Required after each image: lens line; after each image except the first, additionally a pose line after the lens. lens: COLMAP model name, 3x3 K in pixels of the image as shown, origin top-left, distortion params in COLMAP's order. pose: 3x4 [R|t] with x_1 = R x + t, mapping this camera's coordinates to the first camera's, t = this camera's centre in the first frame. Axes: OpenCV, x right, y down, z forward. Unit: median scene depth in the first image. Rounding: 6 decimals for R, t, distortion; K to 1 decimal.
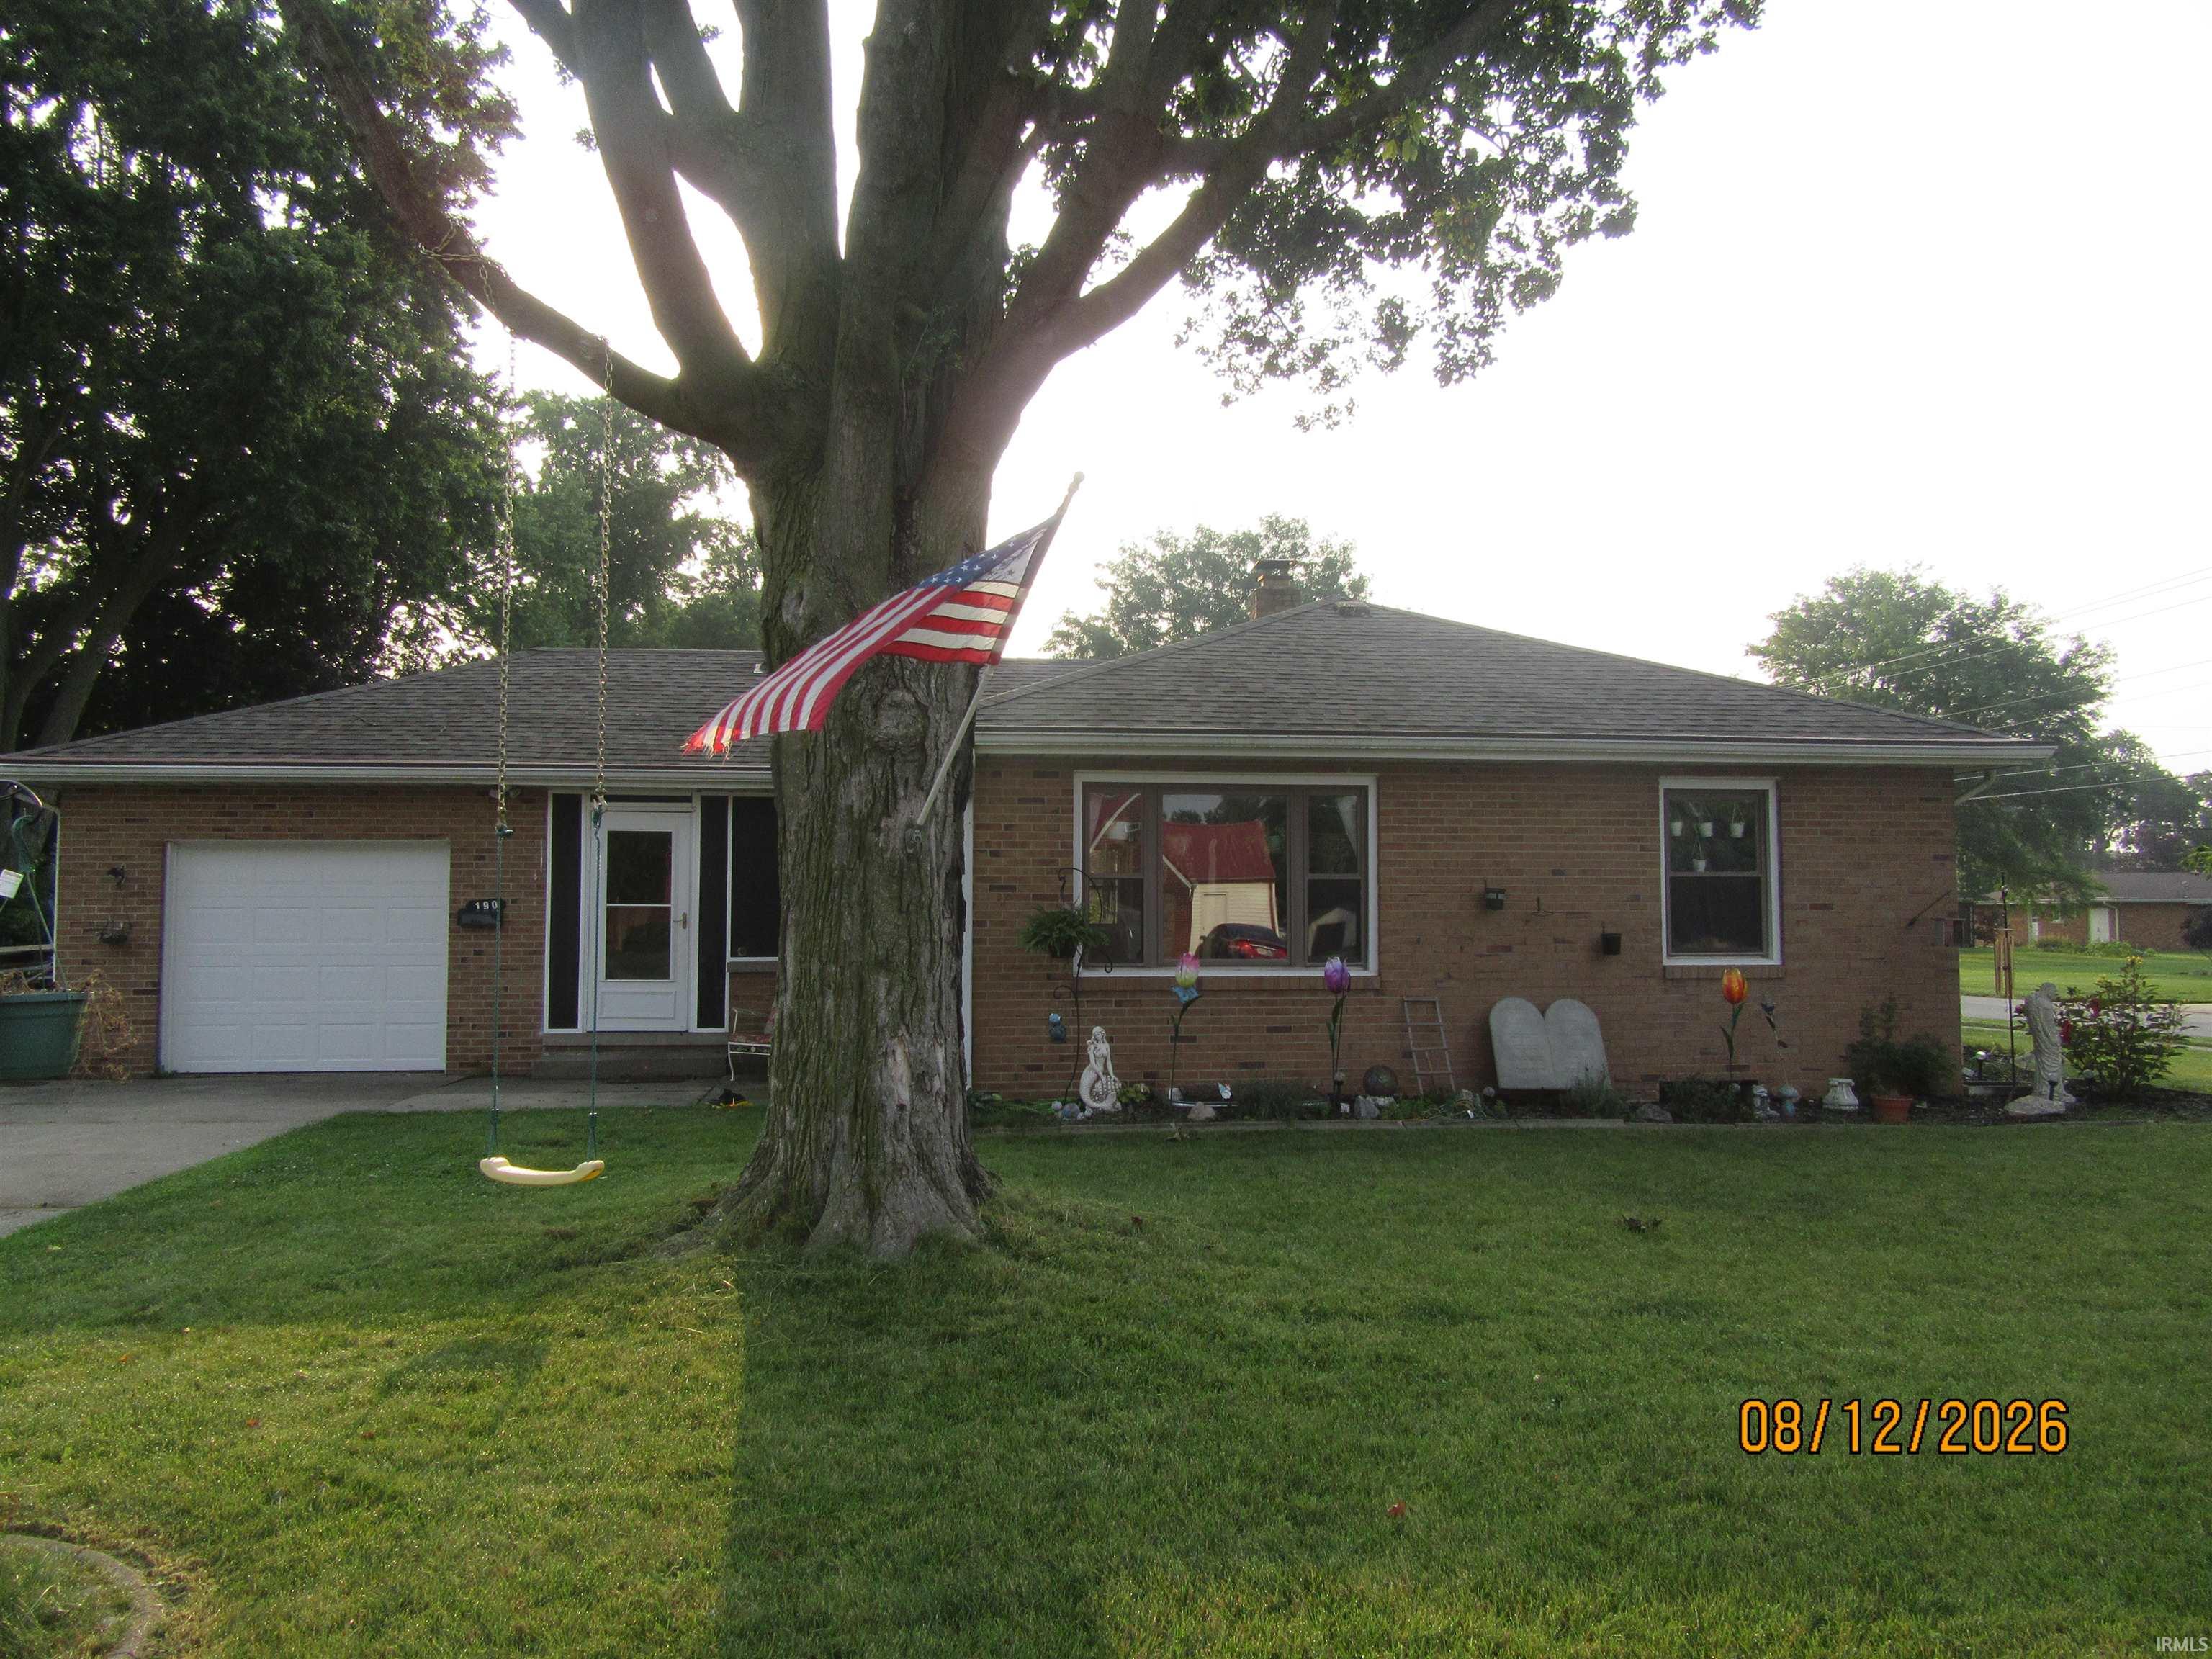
lens RADIAL K [[1636.0, 0, 1106.0], [0, 1636.0, 829.5], [0, 0, 1]] dist [0.000668, 0.000165]
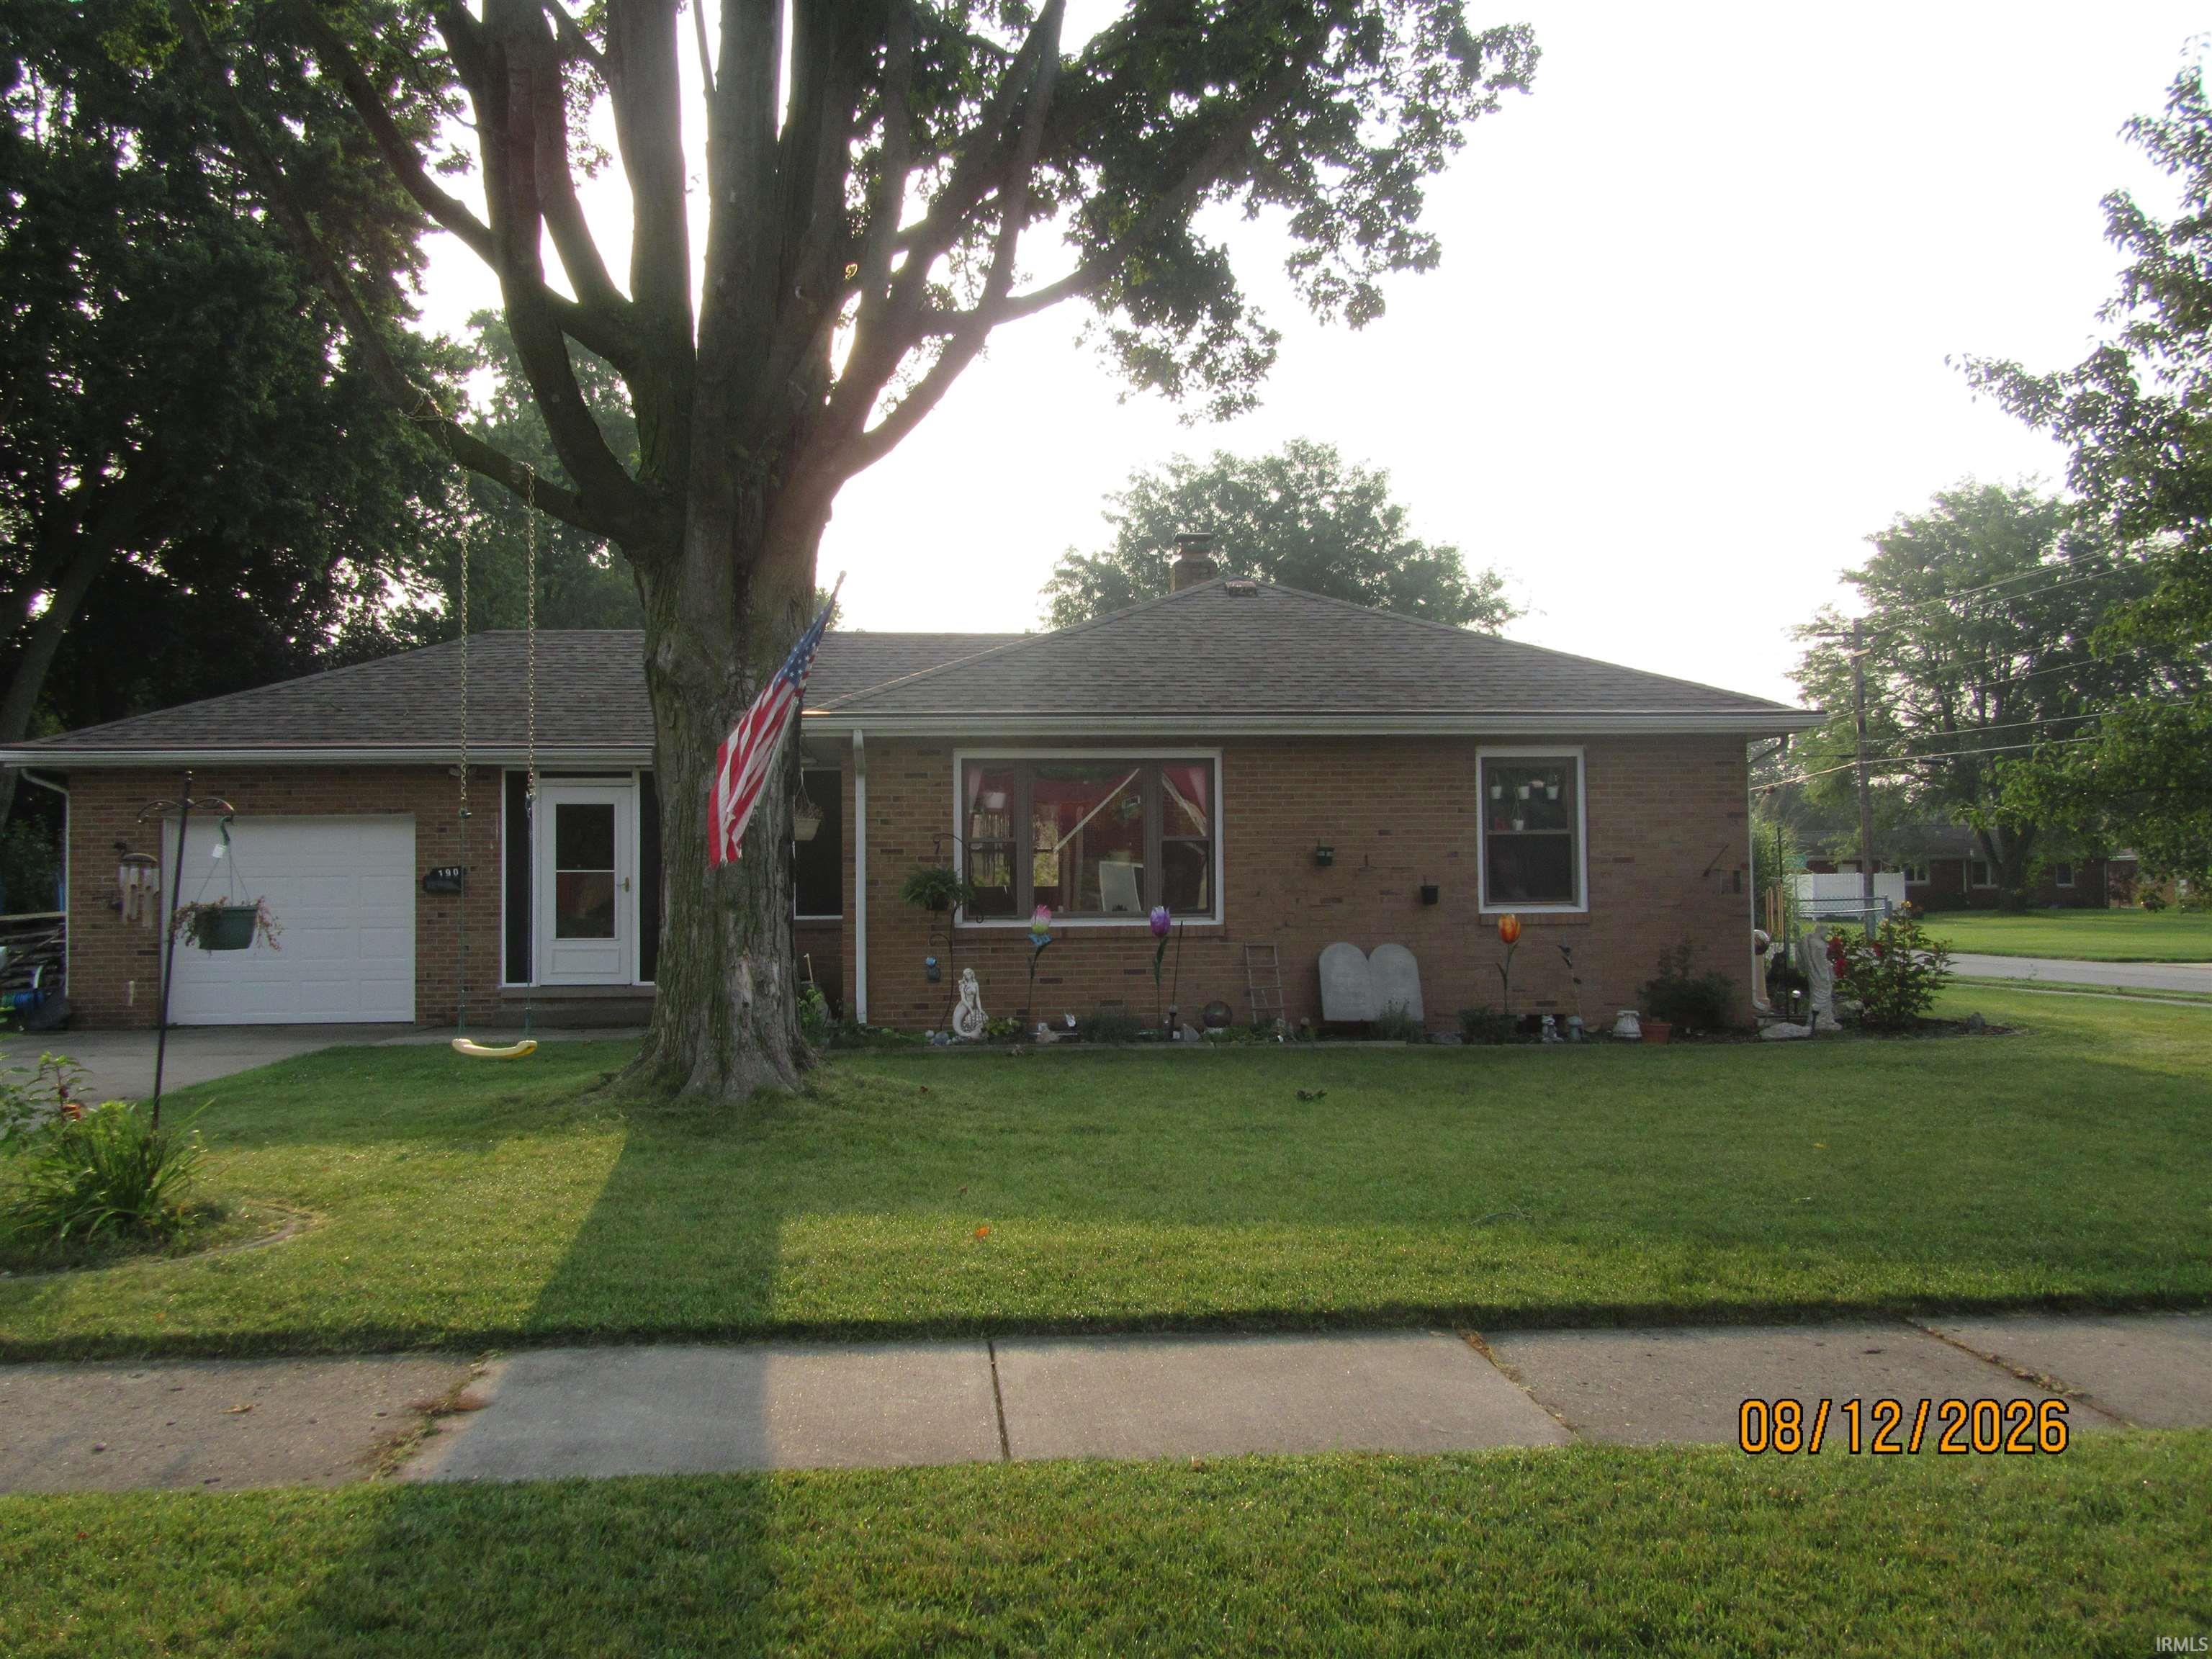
lens RADIAL K [[1924.3, 0, 1106.0], [0, 1924.3, 829.5], [0, 0, 1]] dist [0.014475, 0.018761]
pose [[0.999497, -0.011422, -0.029573, 0.120897], [0.012111, 0.999657, 0.023219, -0.008975], [0.029298, -0.023565, 0.999293, -0.334148]]
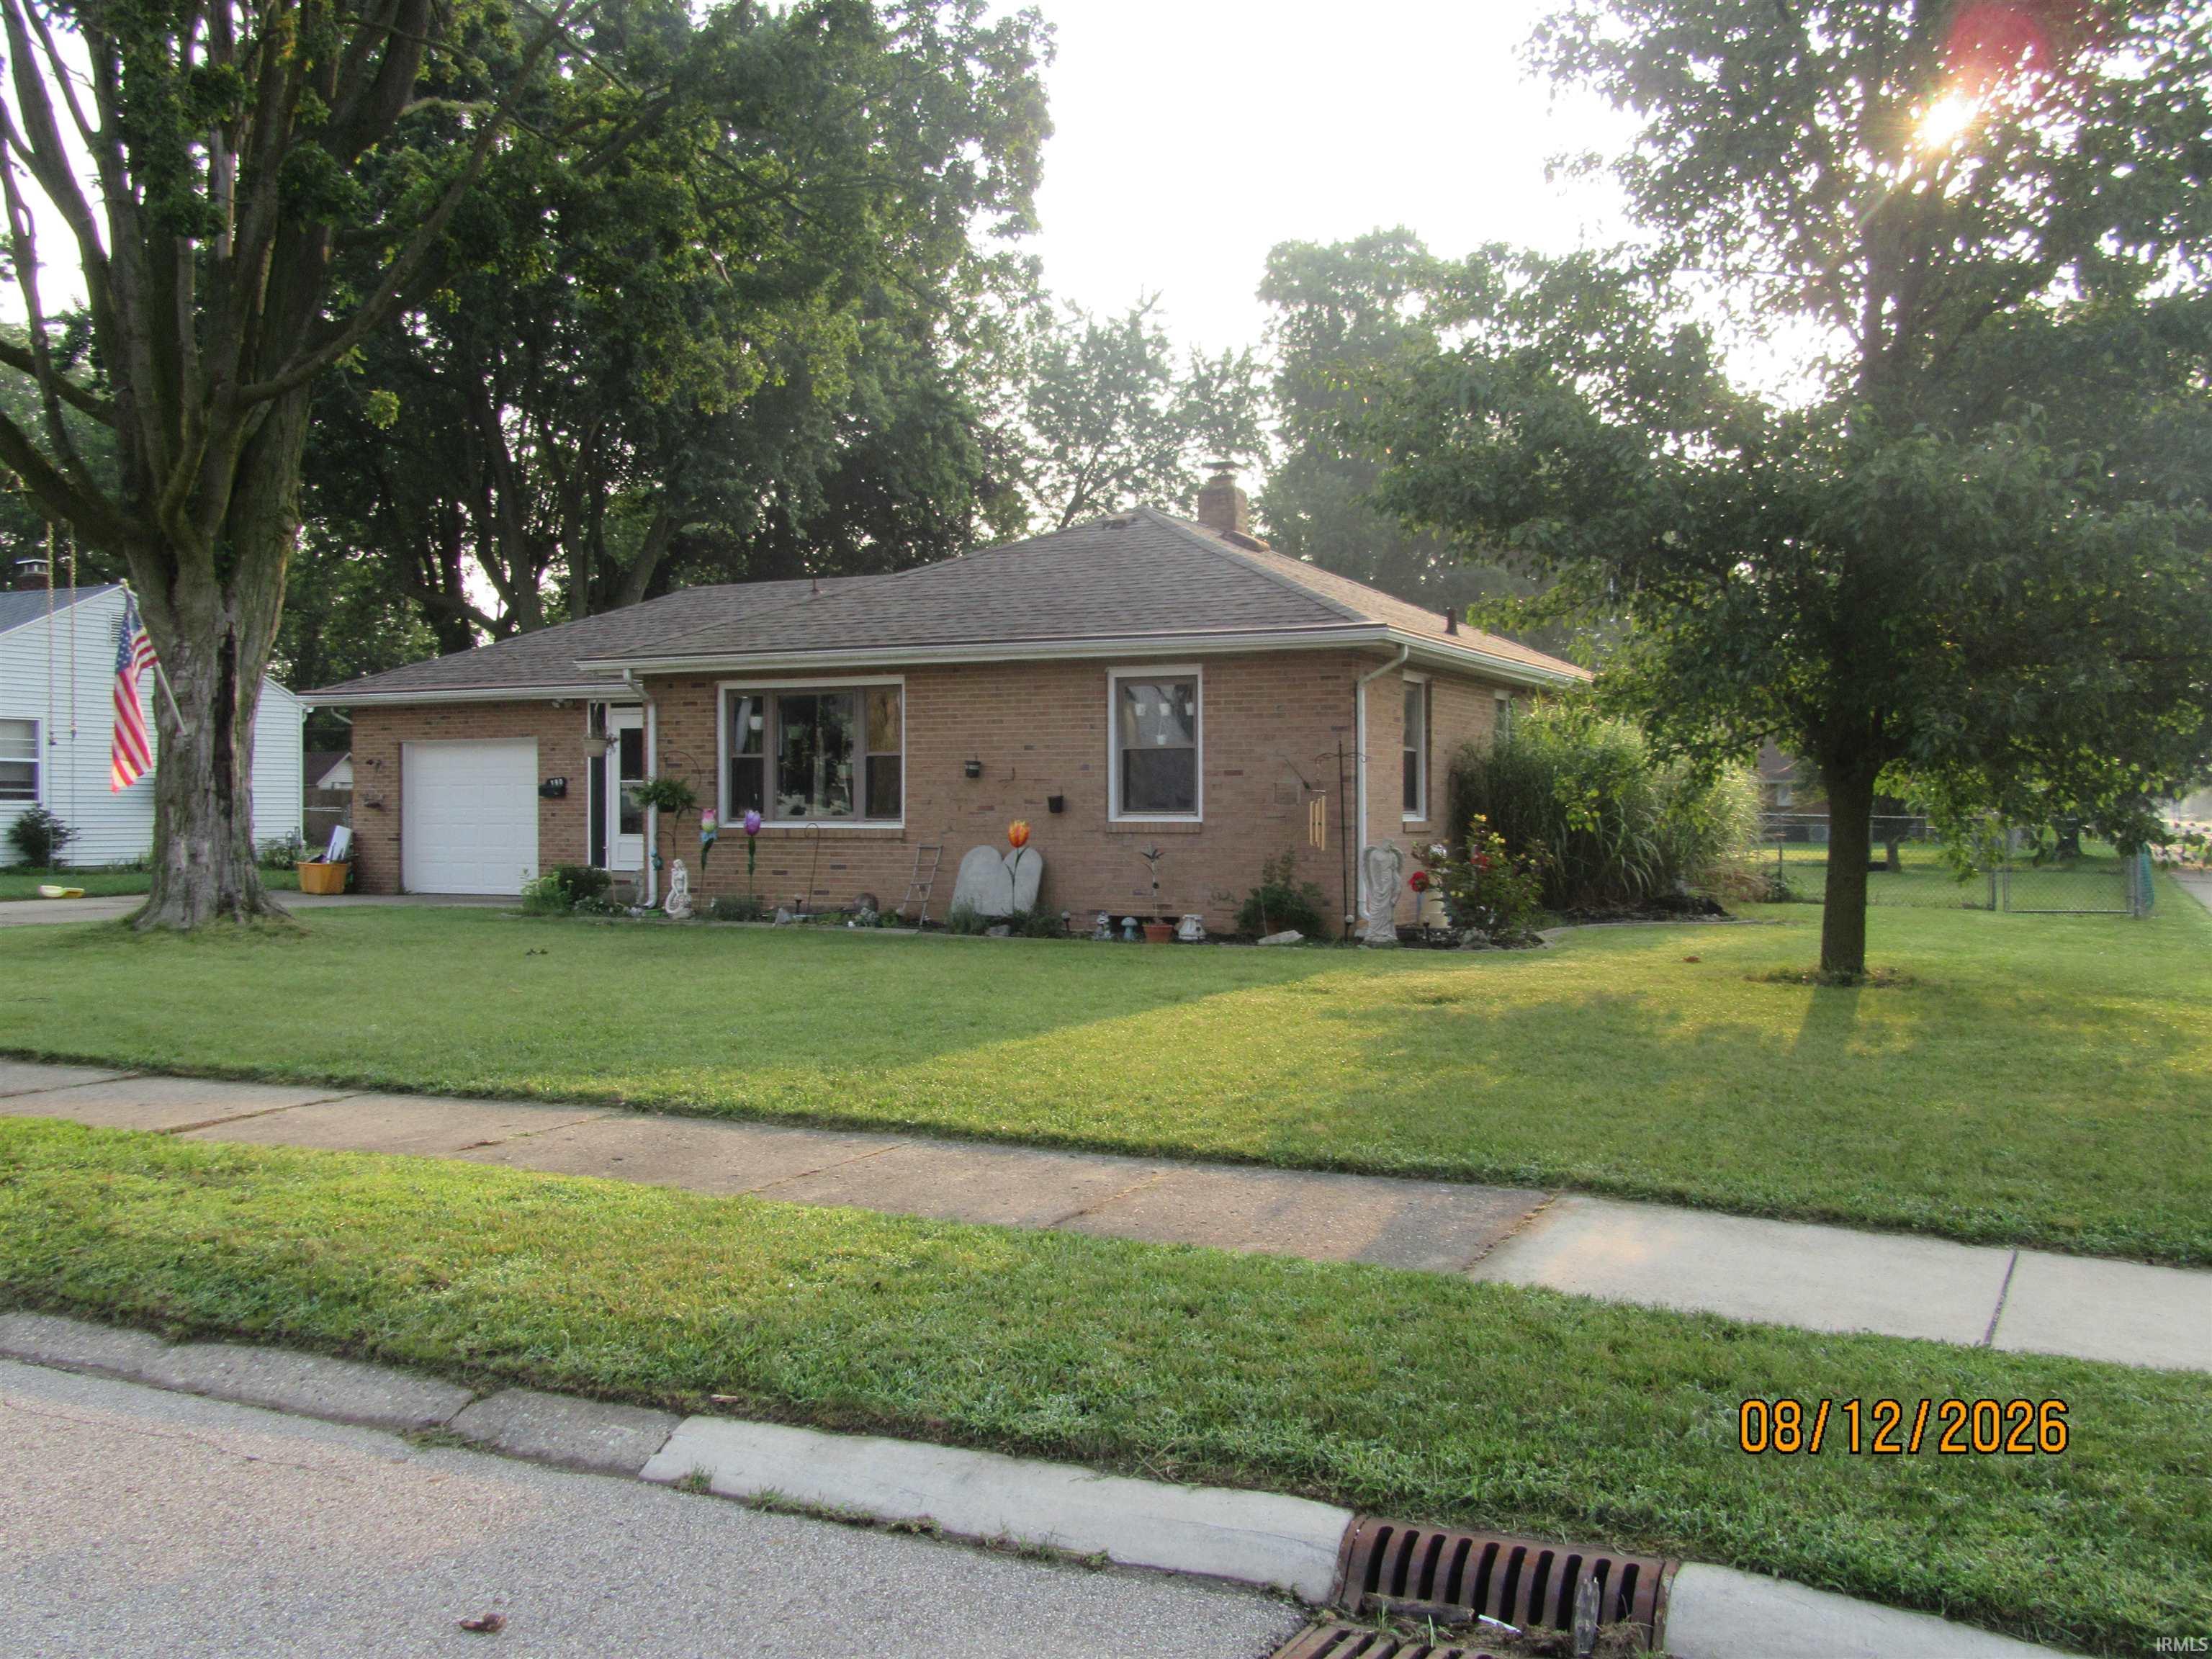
lens RADIAL K [[2024.6, 0, 1106.0], [0, 2024.6, 829.5], [0, 0, 1]] dist [0.019770, 0.008877]
pose [[0.833218, 0.004928, -0.552923, 1.164606], [0.029920, 0.998094, 0.053983, 0.006814], [0.552135, -0.061523, 0.831482, -0.258605]]
